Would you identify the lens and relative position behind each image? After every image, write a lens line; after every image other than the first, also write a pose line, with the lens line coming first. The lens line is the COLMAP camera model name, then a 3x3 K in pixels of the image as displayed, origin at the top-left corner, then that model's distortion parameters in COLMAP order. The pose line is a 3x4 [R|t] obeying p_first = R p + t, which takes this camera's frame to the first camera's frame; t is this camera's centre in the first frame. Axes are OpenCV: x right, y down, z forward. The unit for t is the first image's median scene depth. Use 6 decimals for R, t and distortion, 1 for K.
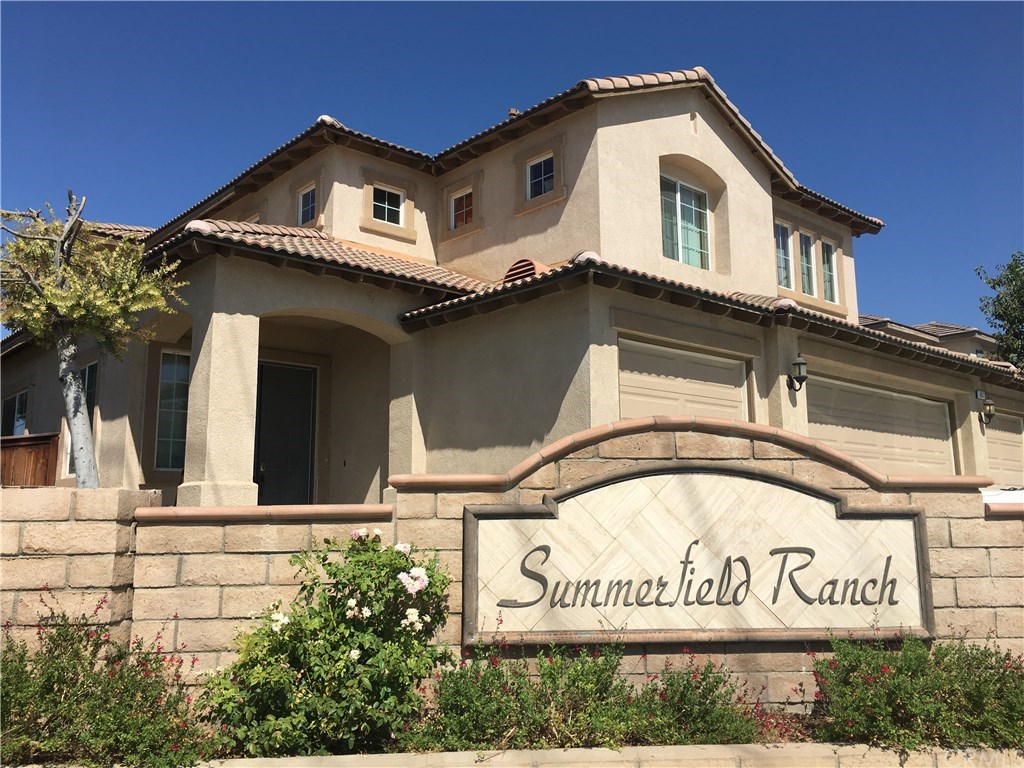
lens RADIAL K [[868.0, 0, 512.9], [0, 868.0, 382.2], [0, 0, 1]] dist [0.046492, -0.064101]
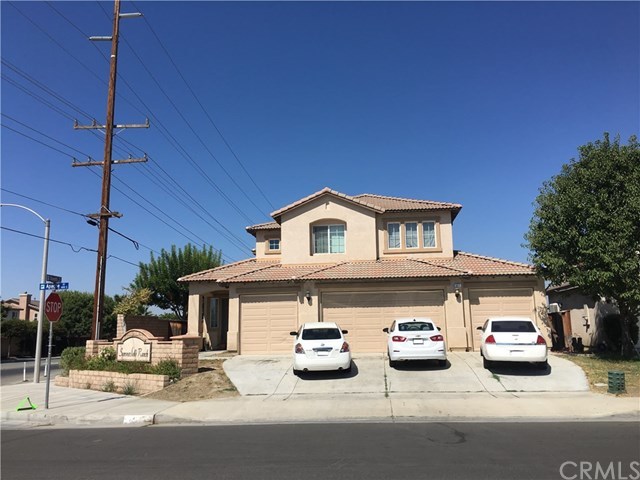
lens RADIAL K [[542.5, 0, 319.0], [0, 542.5, 240.3], [0, 0, 1]] dist [0.046492, -0.064101]
pose [[0.681265, -0.138917, -0.718735, 1.502627], [0.132241, 0.989030, -0.065813, -0.062319], [0.719994, -0.050210, 0.692162, -0.311778]]
